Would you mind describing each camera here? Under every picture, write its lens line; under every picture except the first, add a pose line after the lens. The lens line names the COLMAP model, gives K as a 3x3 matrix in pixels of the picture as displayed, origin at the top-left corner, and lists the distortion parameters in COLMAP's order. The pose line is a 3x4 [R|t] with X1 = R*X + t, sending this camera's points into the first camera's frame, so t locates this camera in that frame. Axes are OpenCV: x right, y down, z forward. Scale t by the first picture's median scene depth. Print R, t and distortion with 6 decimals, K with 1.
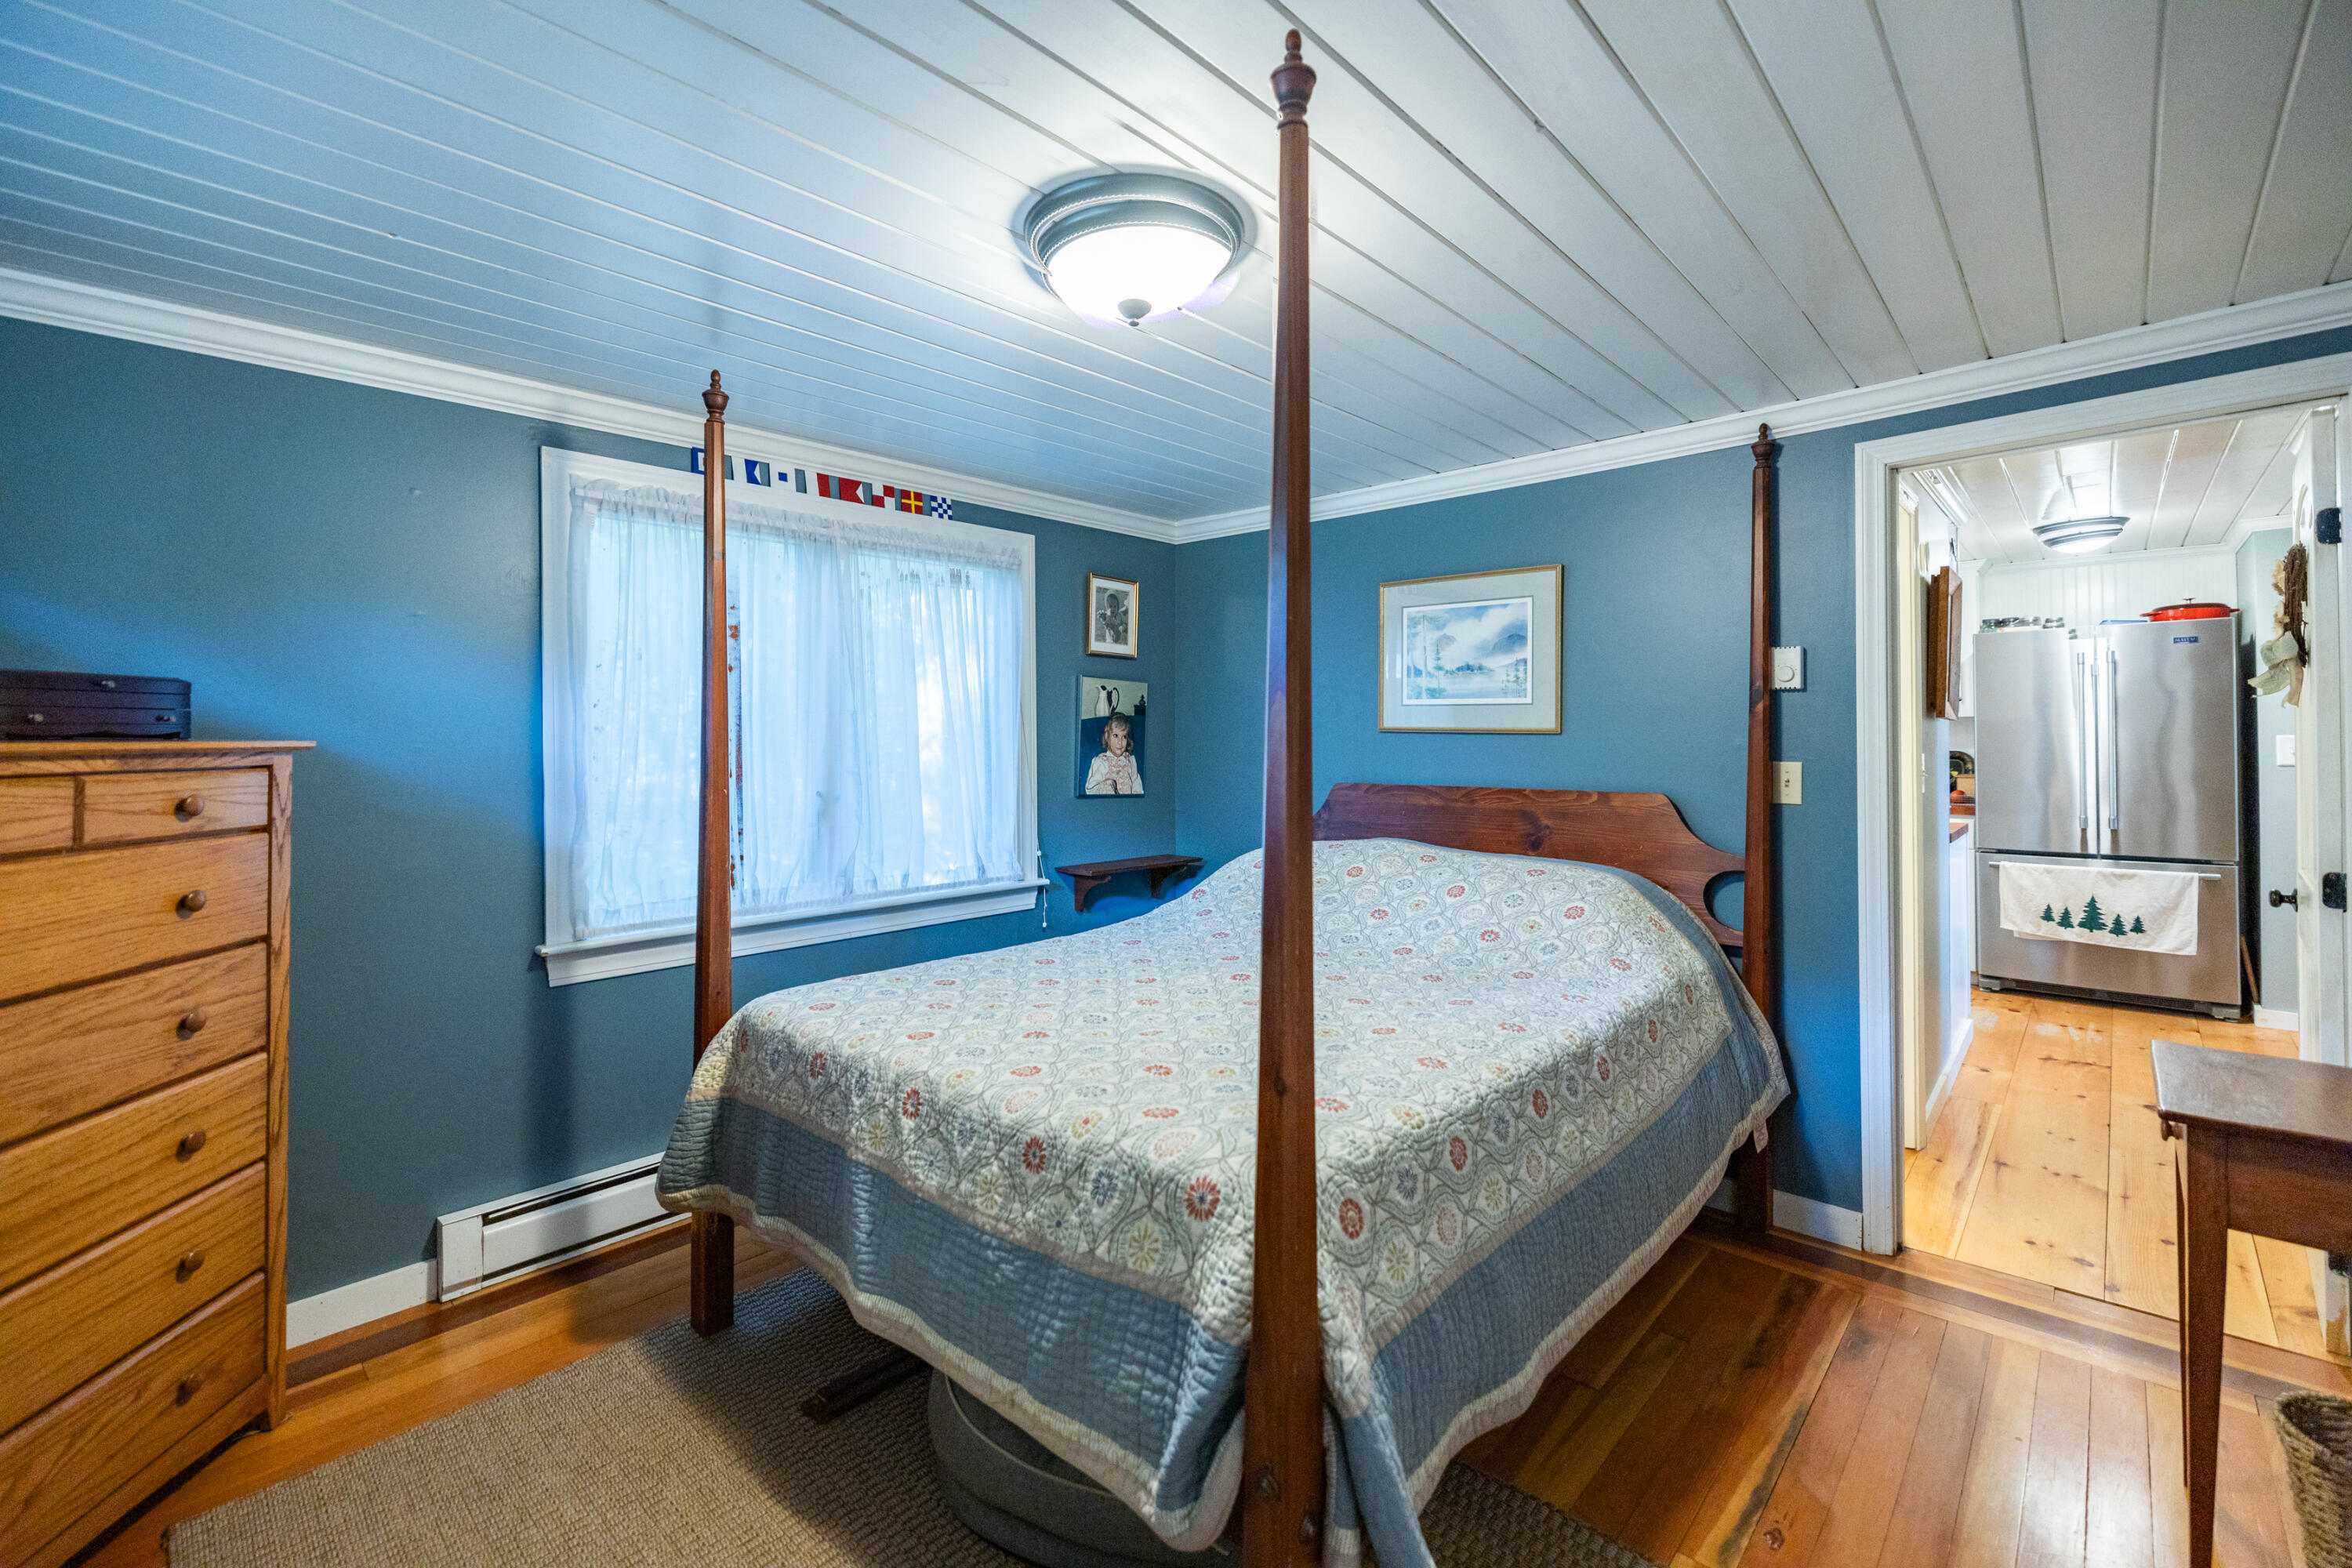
lens RADIAL K [[1008.6, 0, 1154.0], [0, 1008.6, 729.9], [0, 0, 1]] dist [0.003123, 0.000429]
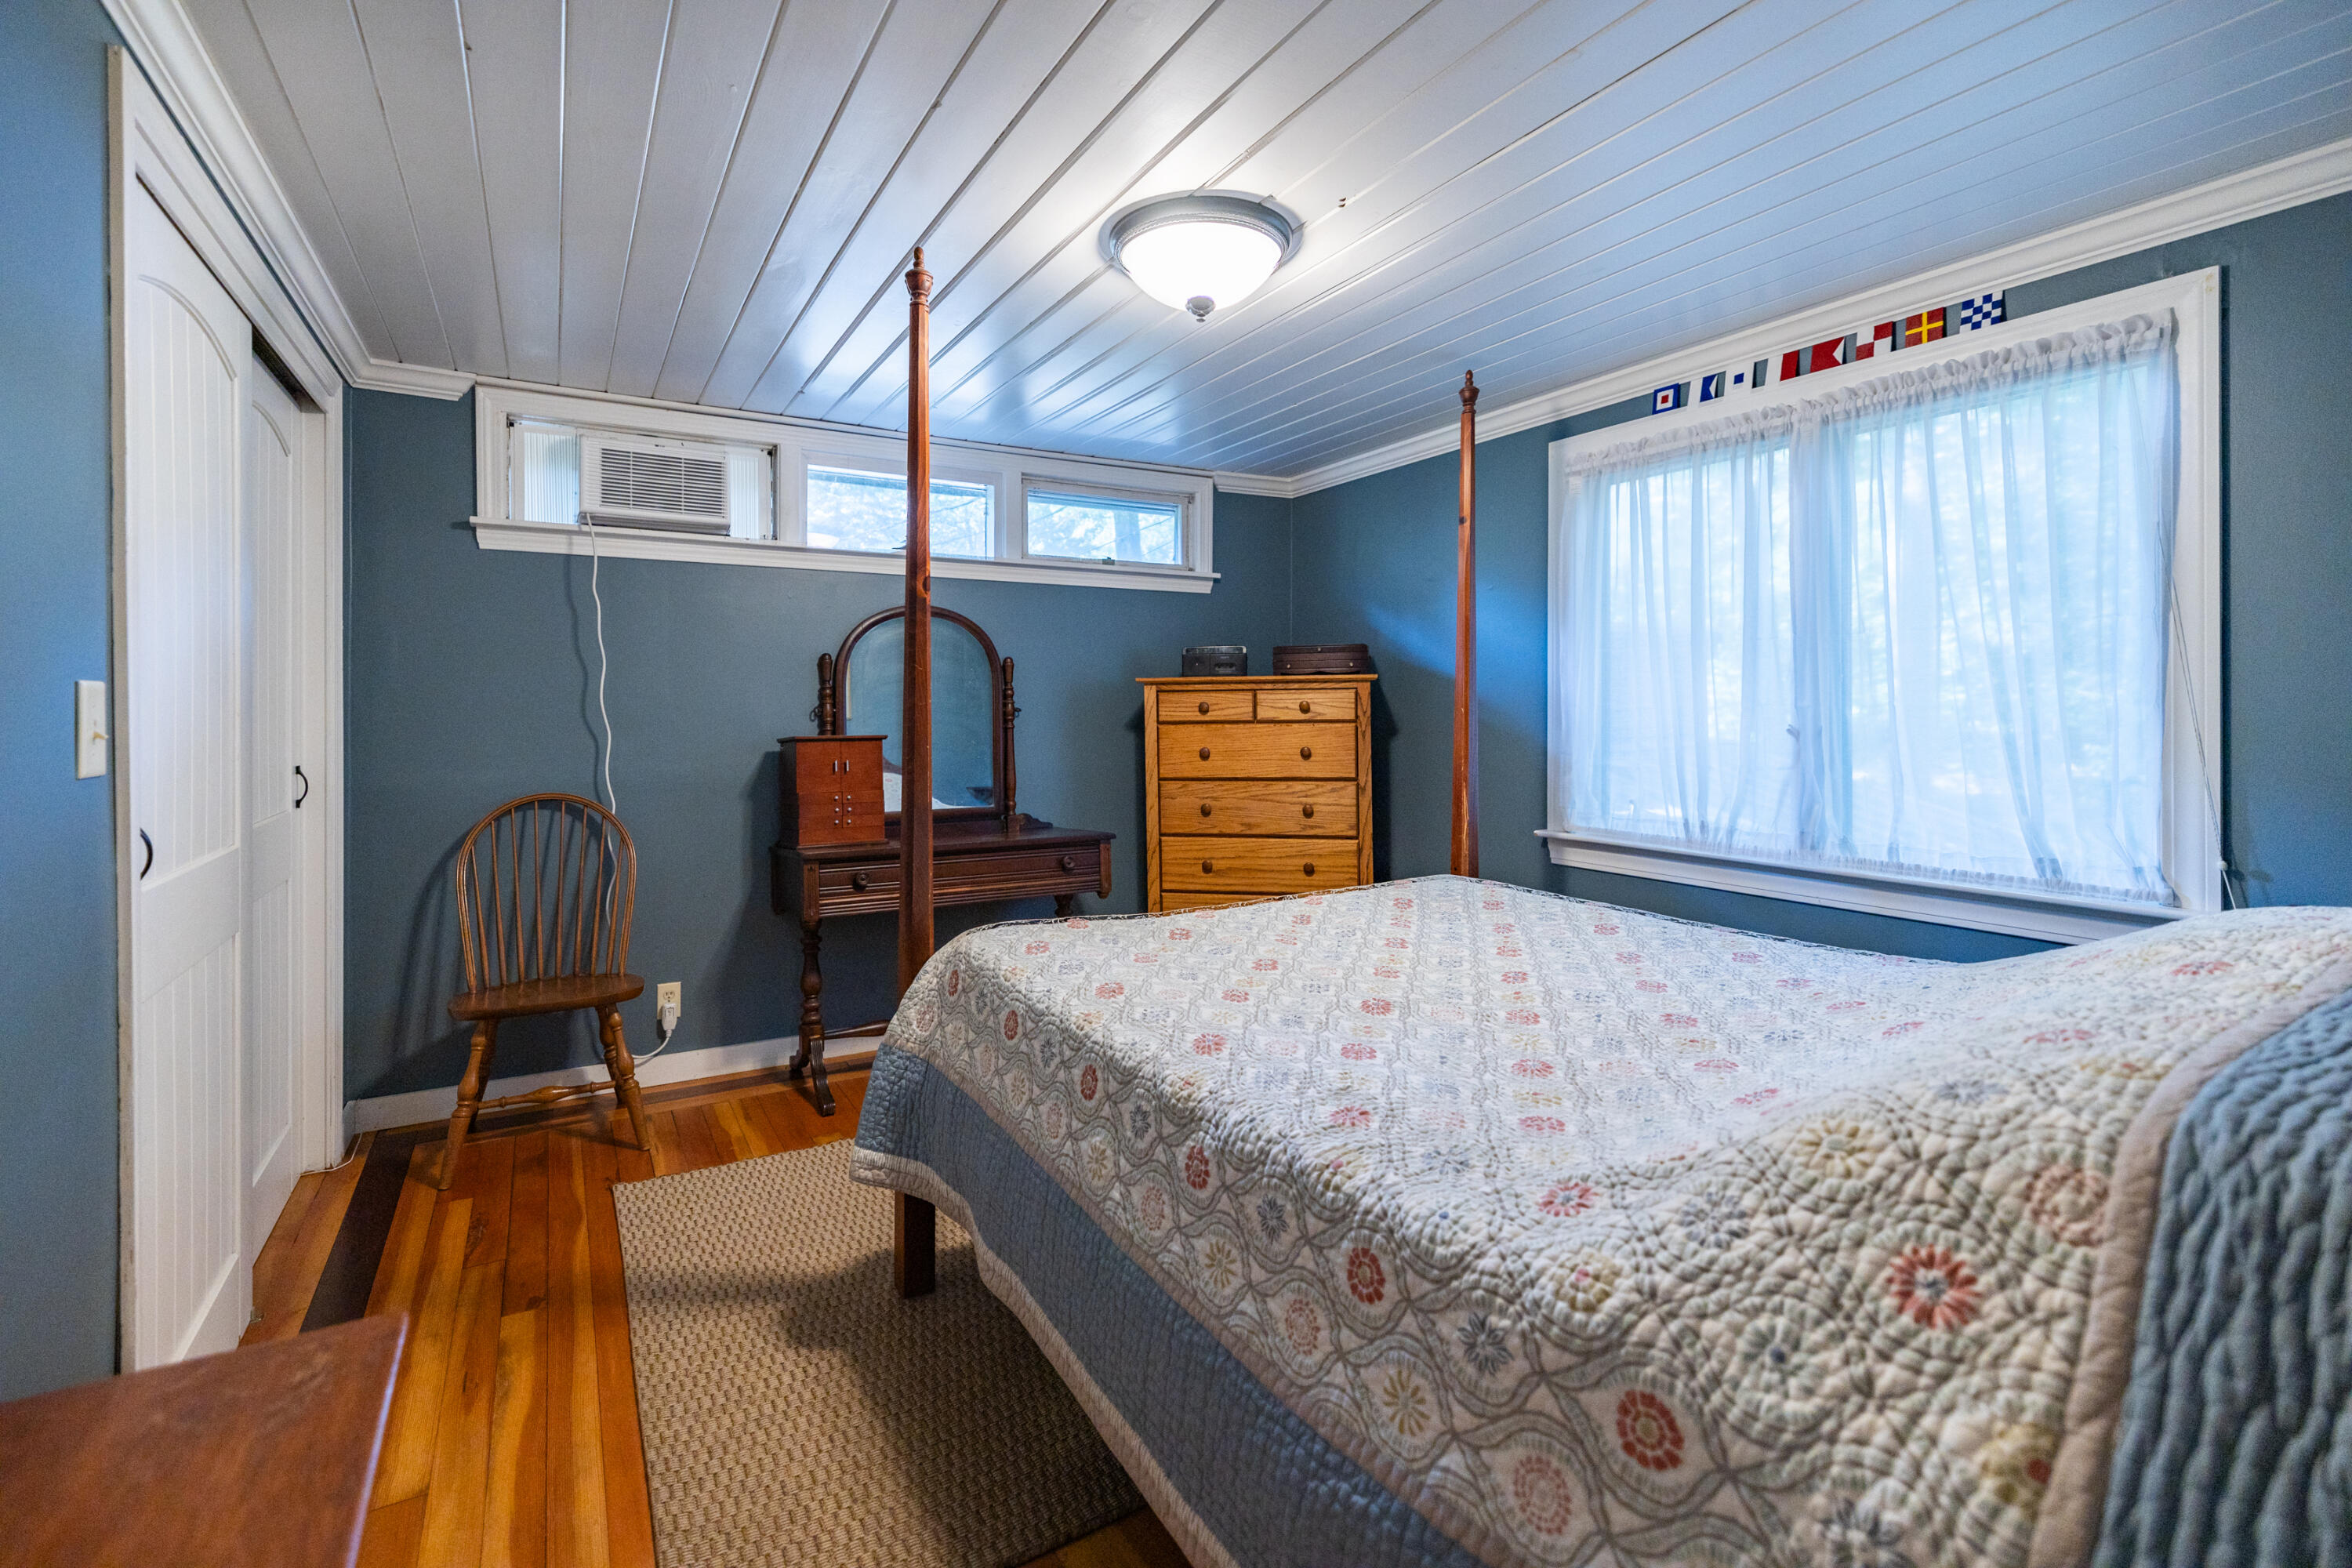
lens RADIAL K [[1008.6, 0, 1130.7], [0, 1008.6, 696.3], [0, 0, 1]] dist [0.003123, 0.000429]
pose [[-0.284795, 0.004120, -0.958580, 0.784025], [0.017311, 0.999850, -0.000846, 0.033749], [0.958432, -0.016835, -0.284823, 0.851794]]
